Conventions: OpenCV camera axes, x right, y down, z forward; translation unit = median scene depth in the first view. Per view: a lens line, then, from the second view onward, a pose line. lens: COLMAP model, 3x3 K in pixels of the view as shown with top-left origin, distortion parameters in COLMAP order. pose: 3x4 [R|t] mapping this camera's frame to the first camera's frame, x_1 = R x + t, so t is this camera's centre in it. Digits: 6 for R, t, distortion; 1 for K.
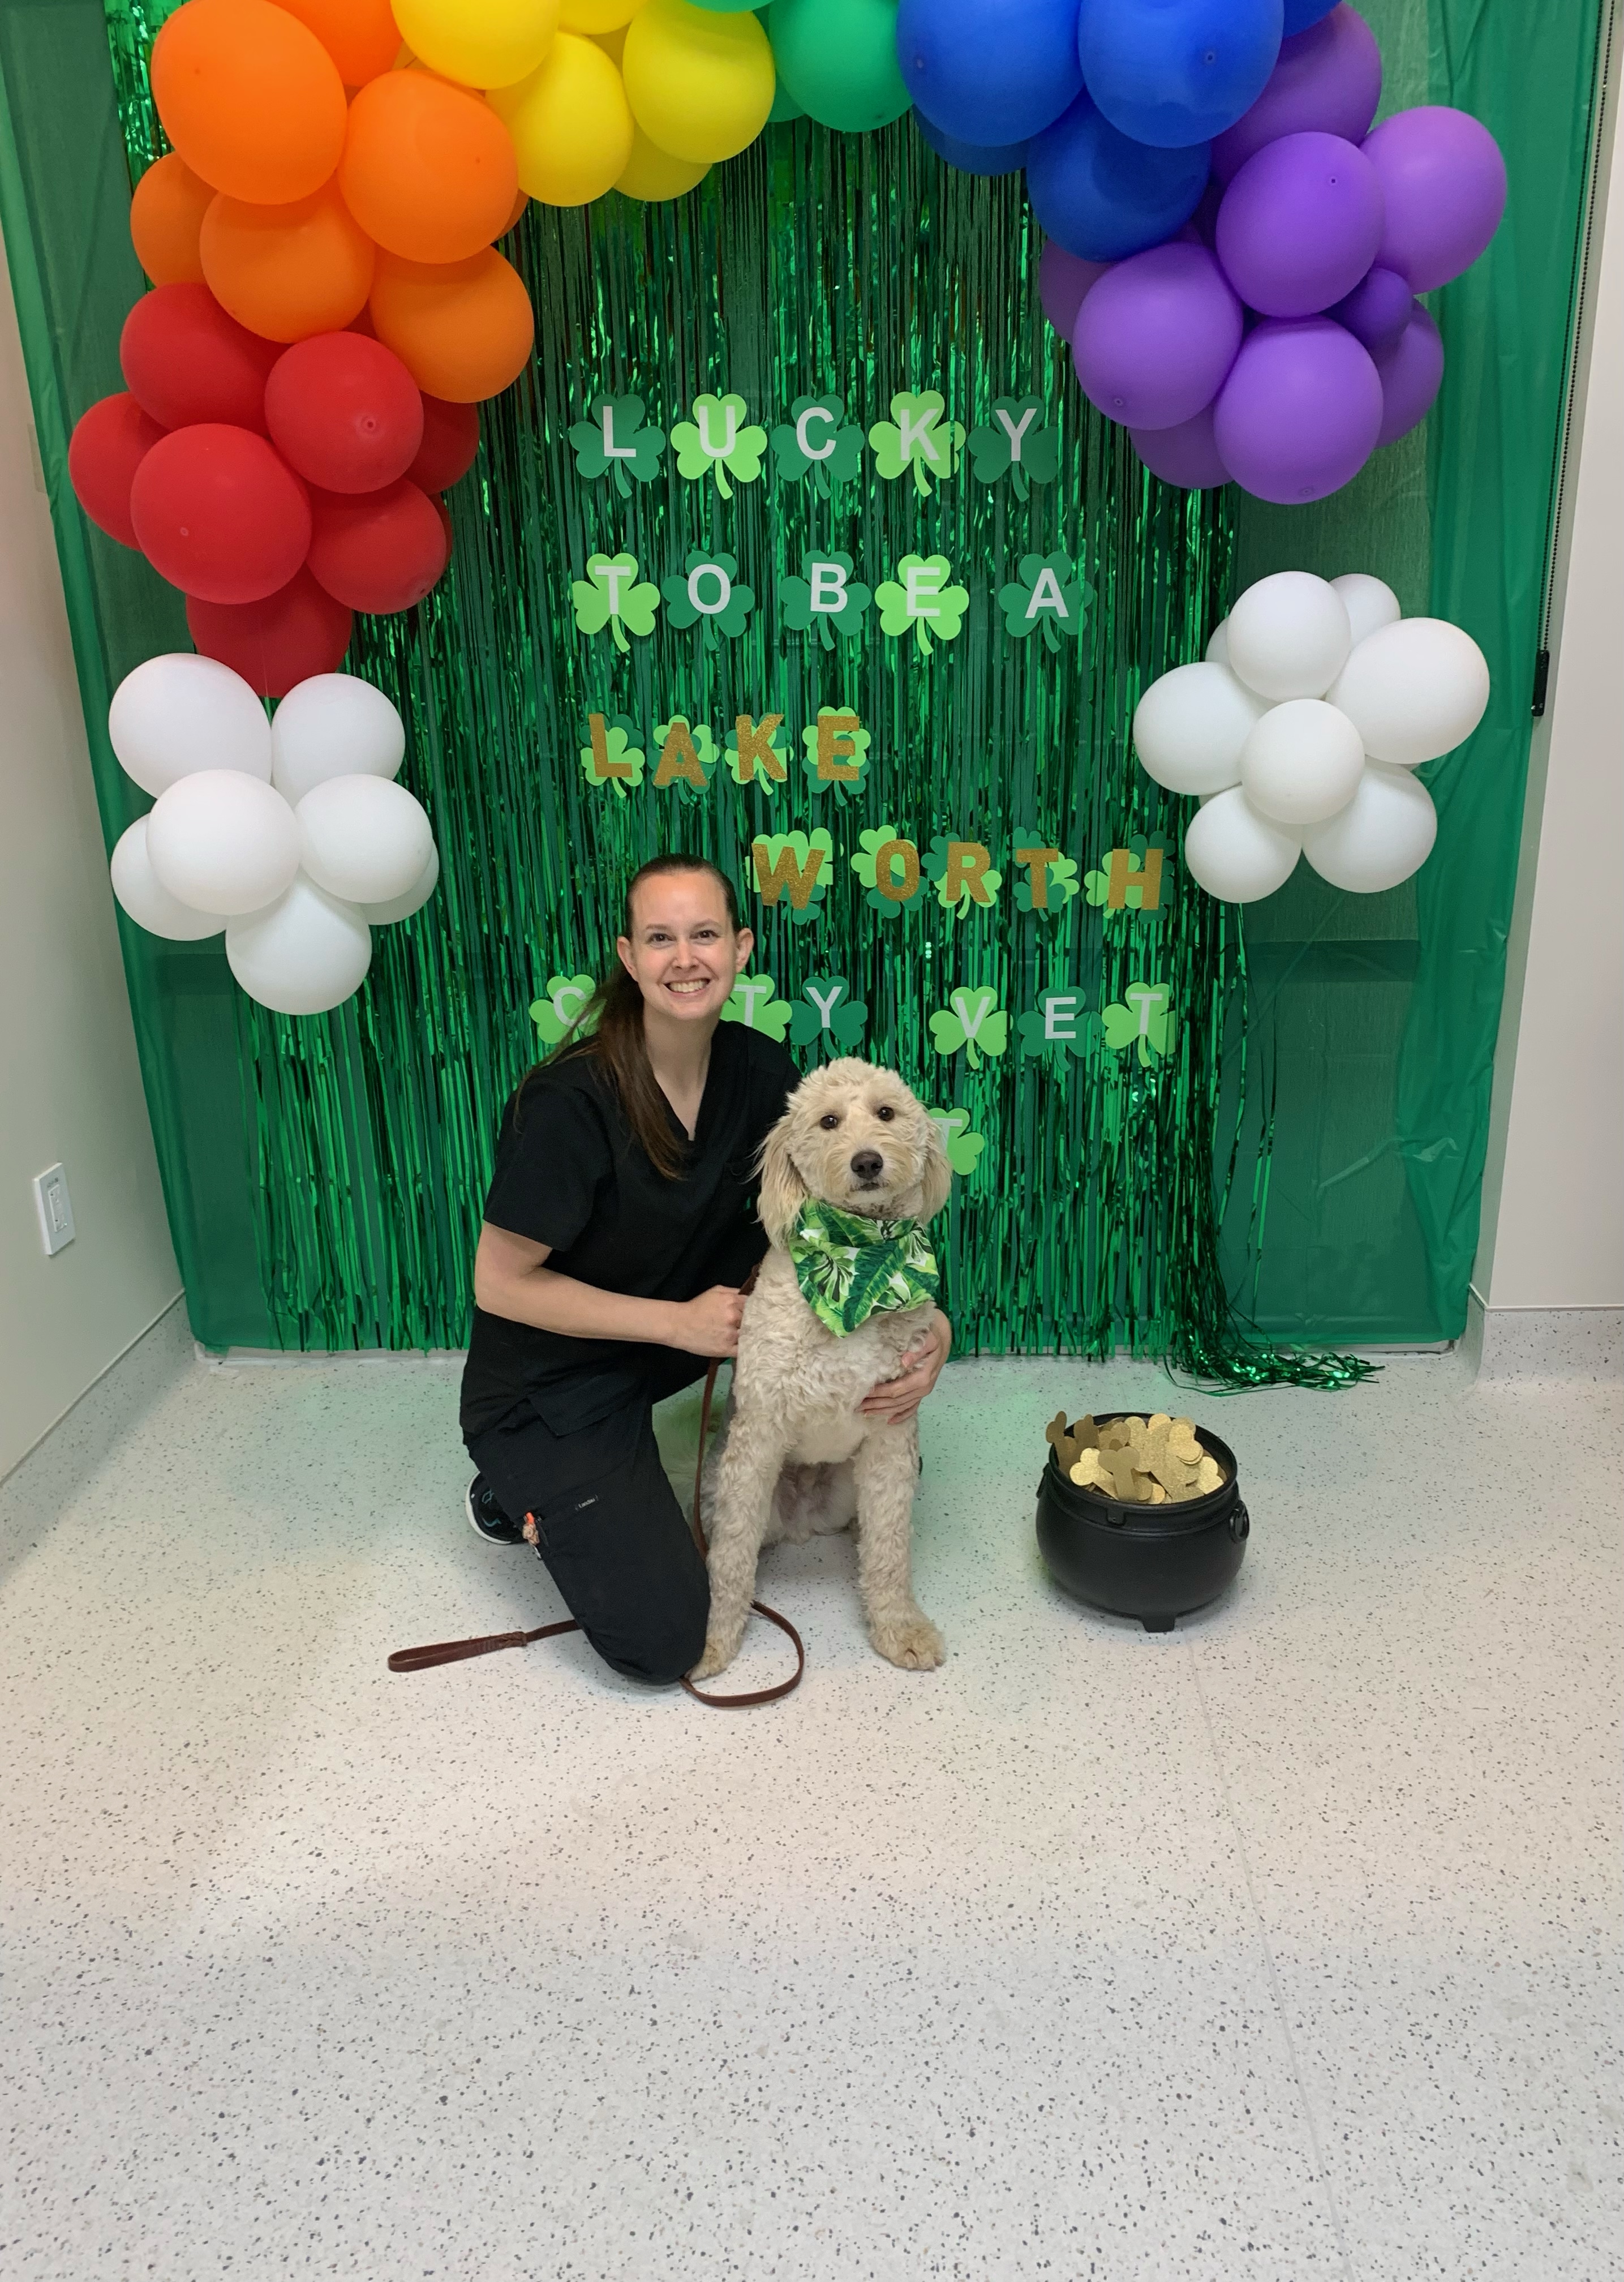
lens RADIAL K [[1702.6, 0, 858.7], [0, 1702.6, 1138.0], [0, 0, 1]] dist [0.040373, -0.031685]
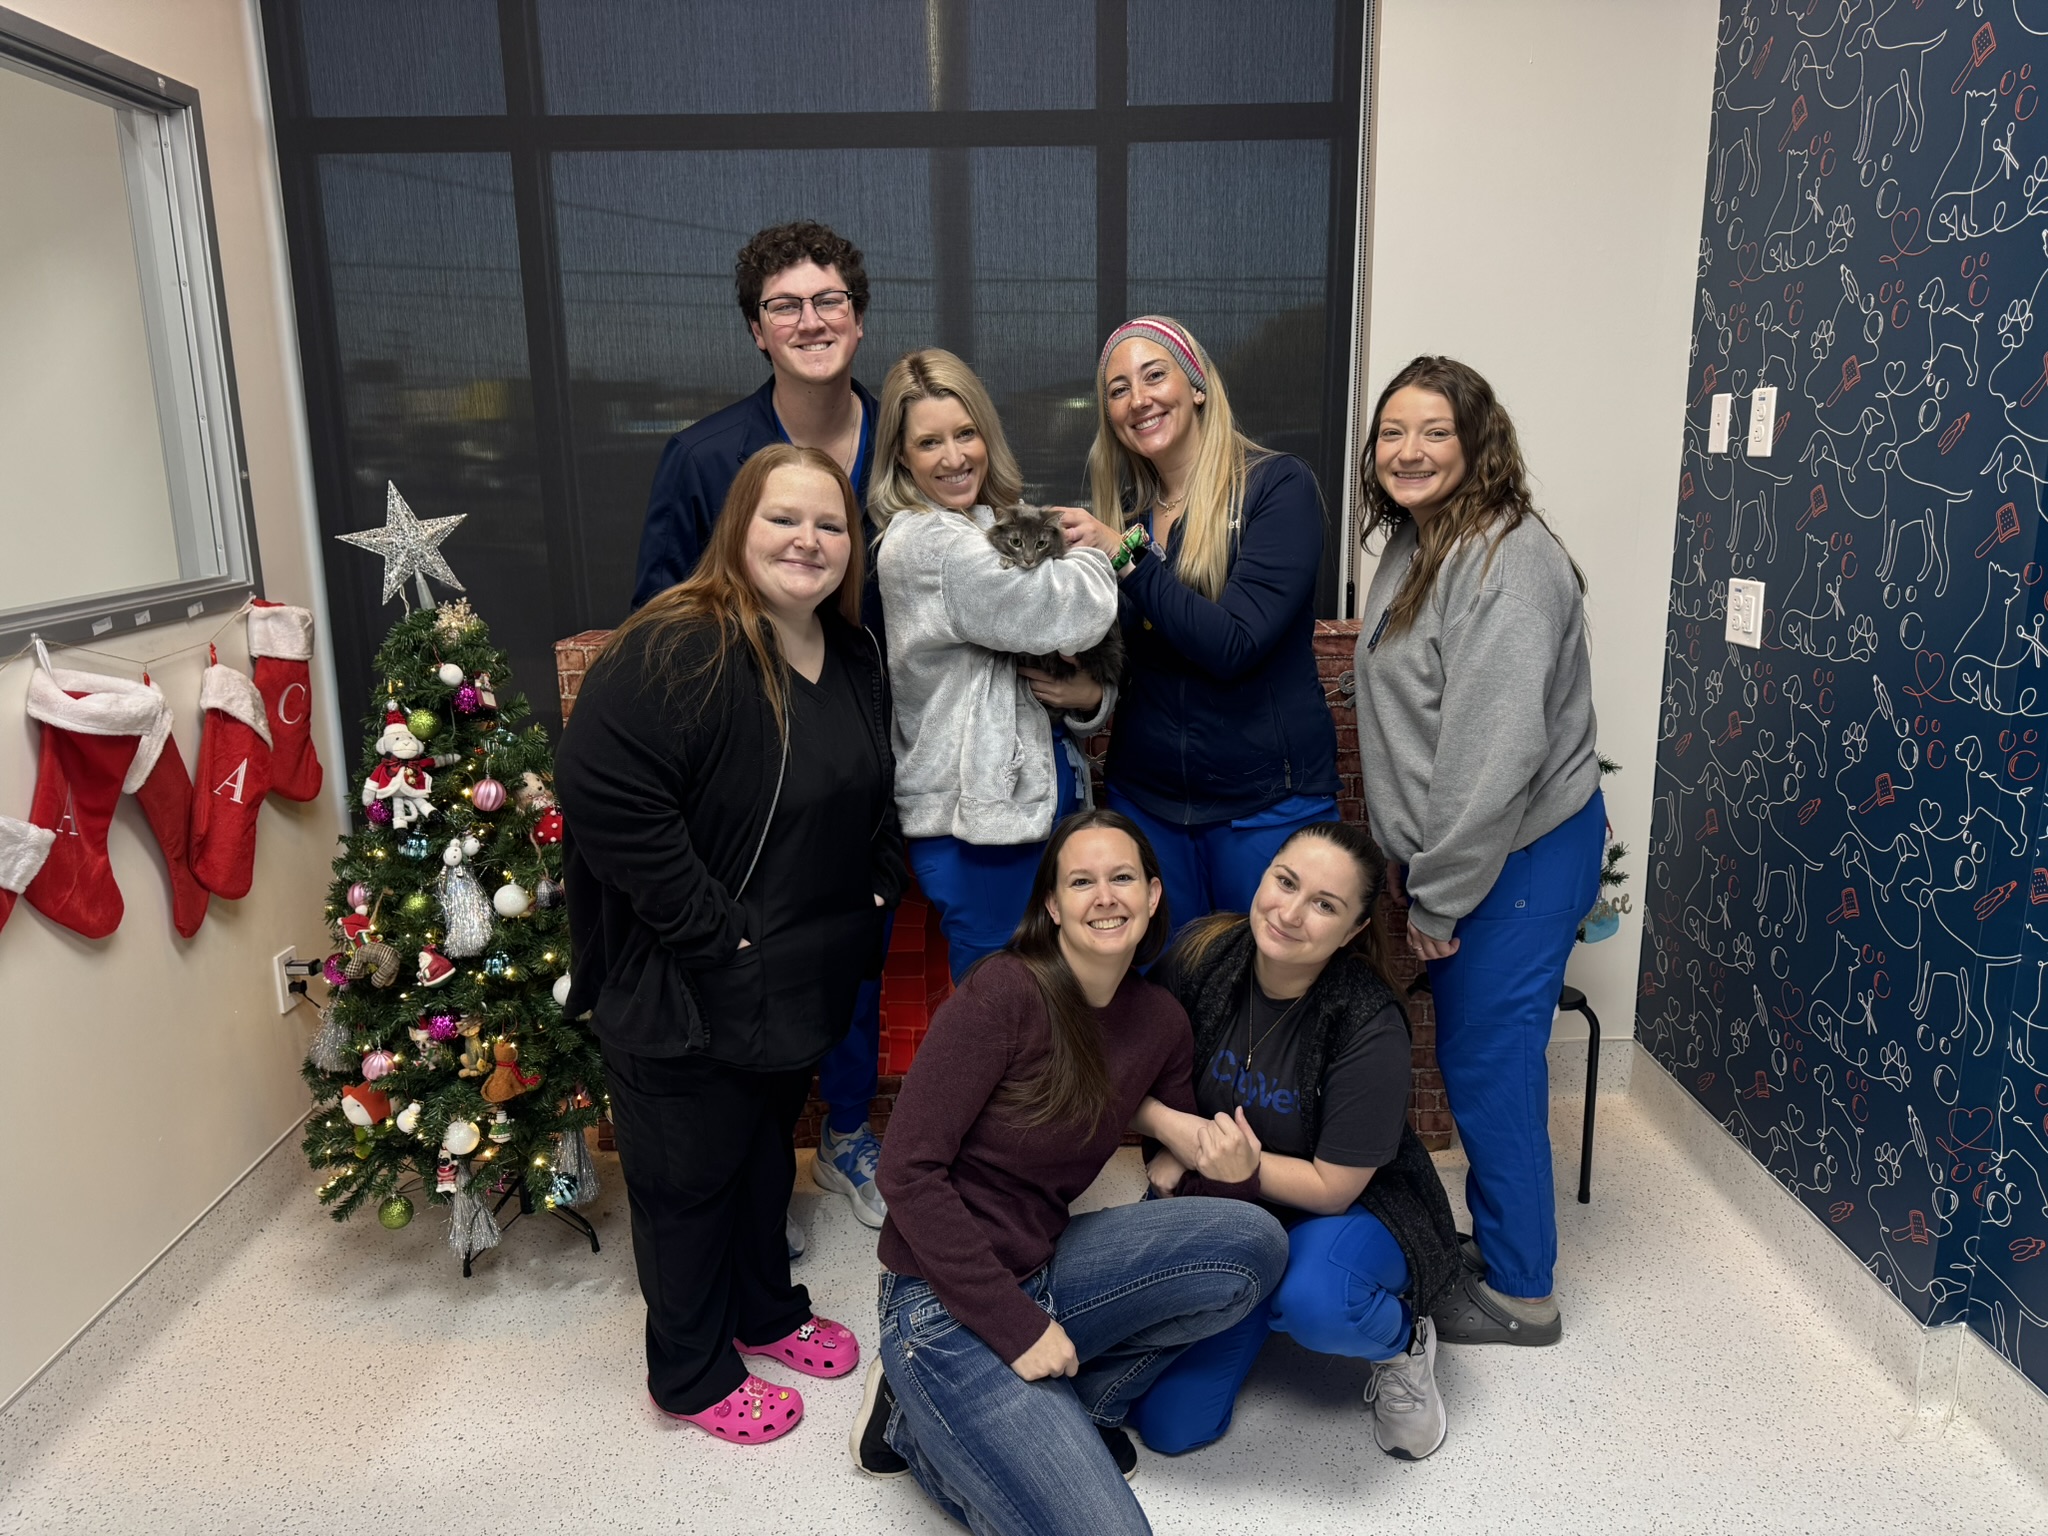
lens RADIAL K [[1425.7, 0, 1015.5], [0, 1425.7, 761.1], [0, 0, 1]] dist [0.027635, -0.020921]
pose [[0.999556, -0.003767, 0.029544, 0.087877], [0.007397, 0.992290, -0.123717, 0.017000], [-0.028851, 0.123881, 0.991878, -0.201907]]
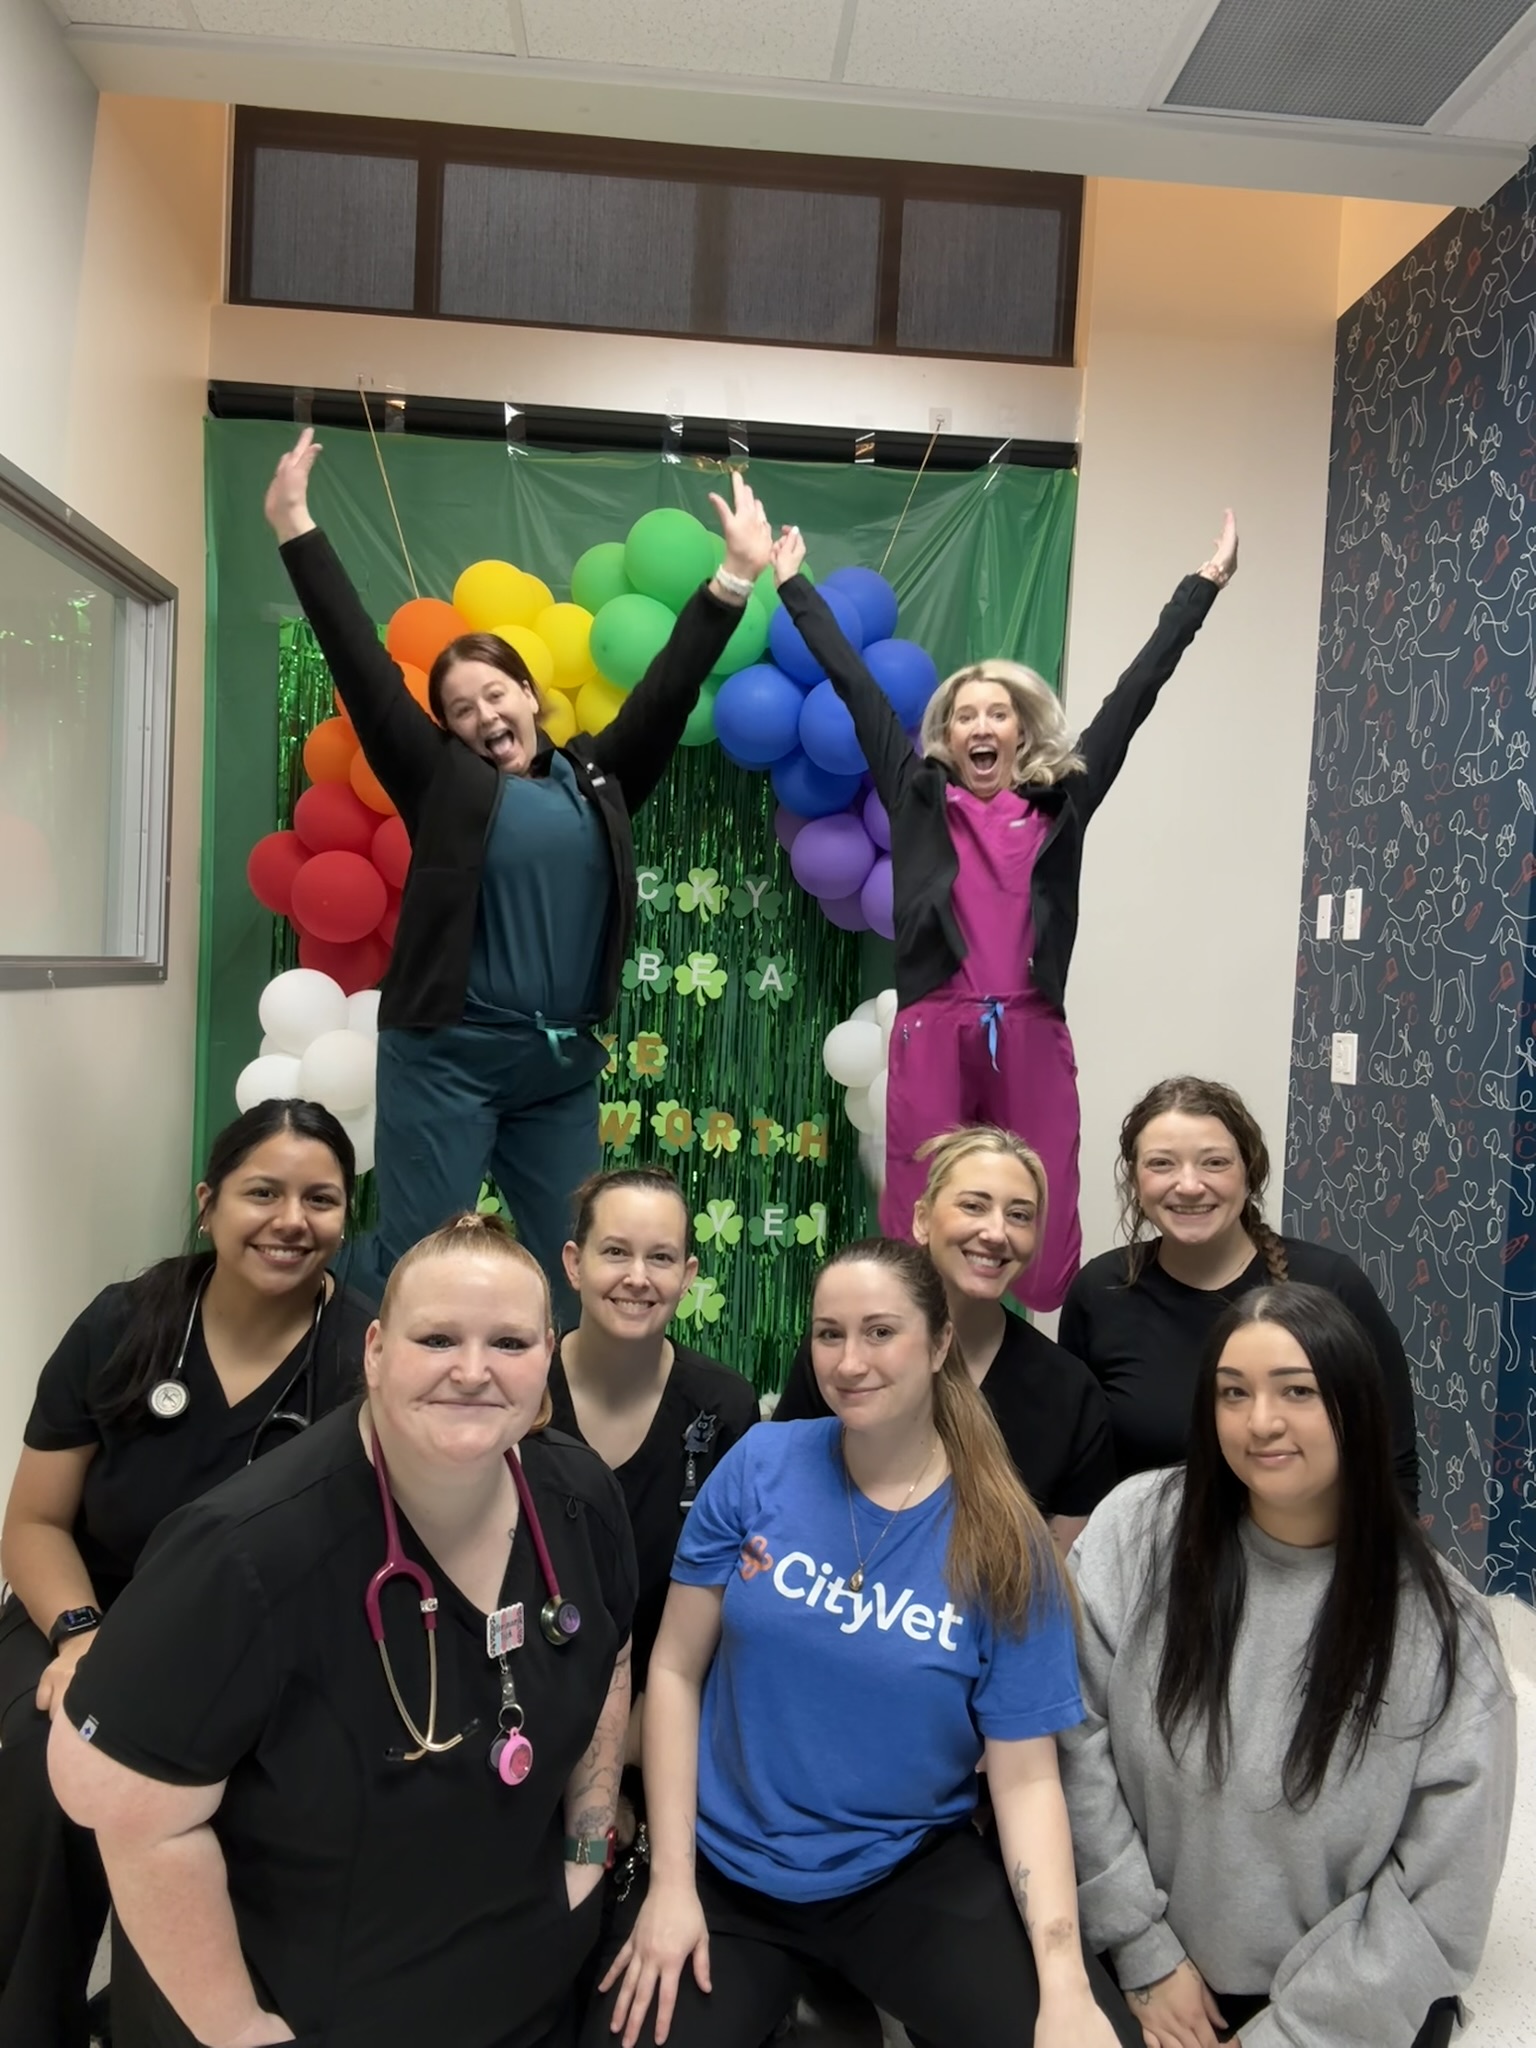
lens RADIAL K [[1486.4, 0, 767.3], [0, 1486.4, 1025.9], [0, 0, 1]] dist [0.031853, 0.008679]
pose [[0.994147, 0.062856, 0.087867, -0.031060], [-0.033695, 0.953151, -0.300612, 0.225424], [-0.102645, 0.295892, 0.949690, -0.526409]]
